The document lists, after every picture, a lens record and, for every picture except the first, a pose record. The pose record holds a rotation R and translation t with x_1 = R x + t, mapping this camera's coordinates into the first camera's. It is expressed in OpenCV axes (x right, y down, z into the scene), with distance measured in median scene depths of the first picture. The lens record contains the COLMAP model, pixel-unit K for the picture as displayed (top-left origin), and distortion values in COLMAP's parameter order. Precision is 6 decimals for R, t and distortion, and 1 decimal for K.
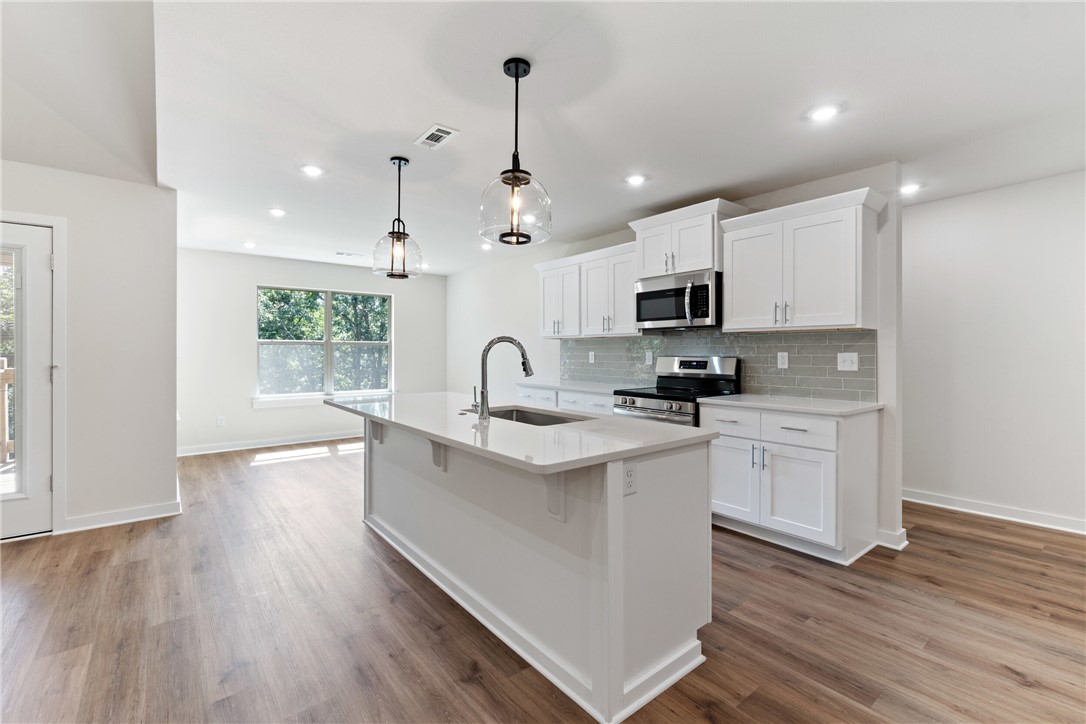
lens RADIAL K [[469.4, 0, 541.9], [0, 469.4, 359.6], [0, 0, 1]] dist [0.001668, 0.000079]
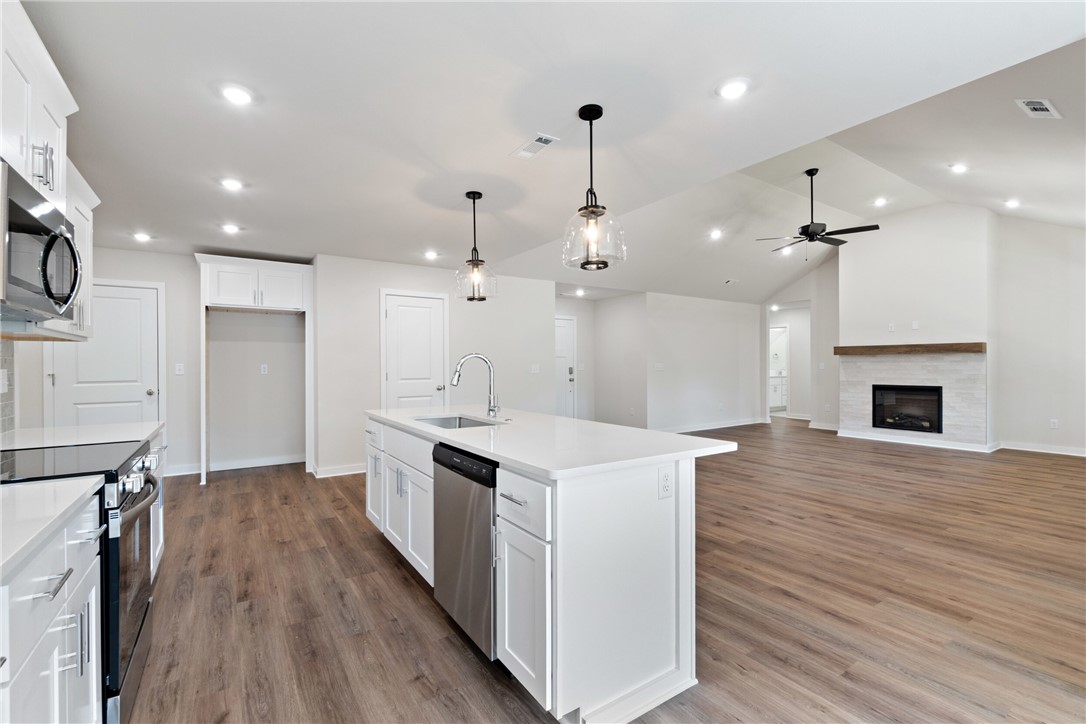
lens RADIAL K [[469.4, 0, 543.8], [0, 469.4, 362.3], [0, 0, 1]] dist [0.001668, 0.000079]
pose [[-0.996553, 0.008146, 0.082555, -0.272539], [0.009409, 0.999844, 0.014916, -0.031049], [-0.082421, 0.015641, -0.996475, 1.623264]]
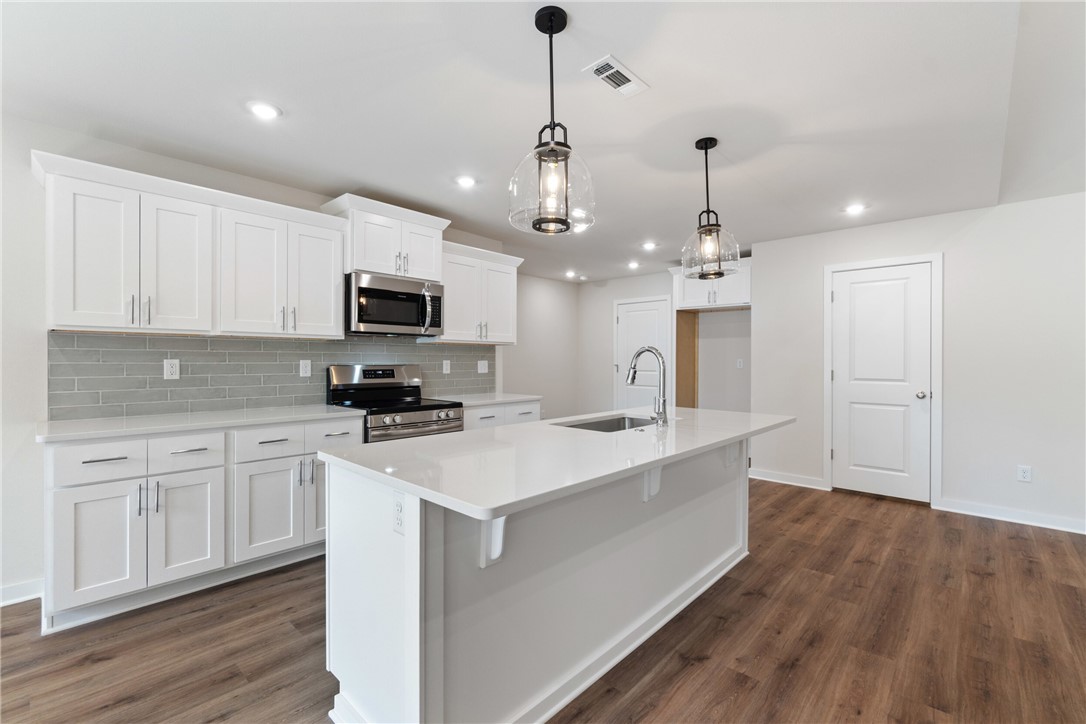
lens RADIAL K [[469.4, 0, 543.4], [0, 469.4, 357.3], [0, 0, 1]] dist [0.001668, 0.000079]
pose [[-0.144258, 0.005808, 0.989523, -0.791428], [0.014178, 0.999892, -0.003802, -0.016243], [-0.989439, 0.013481, -0.144325, 1.000448]]
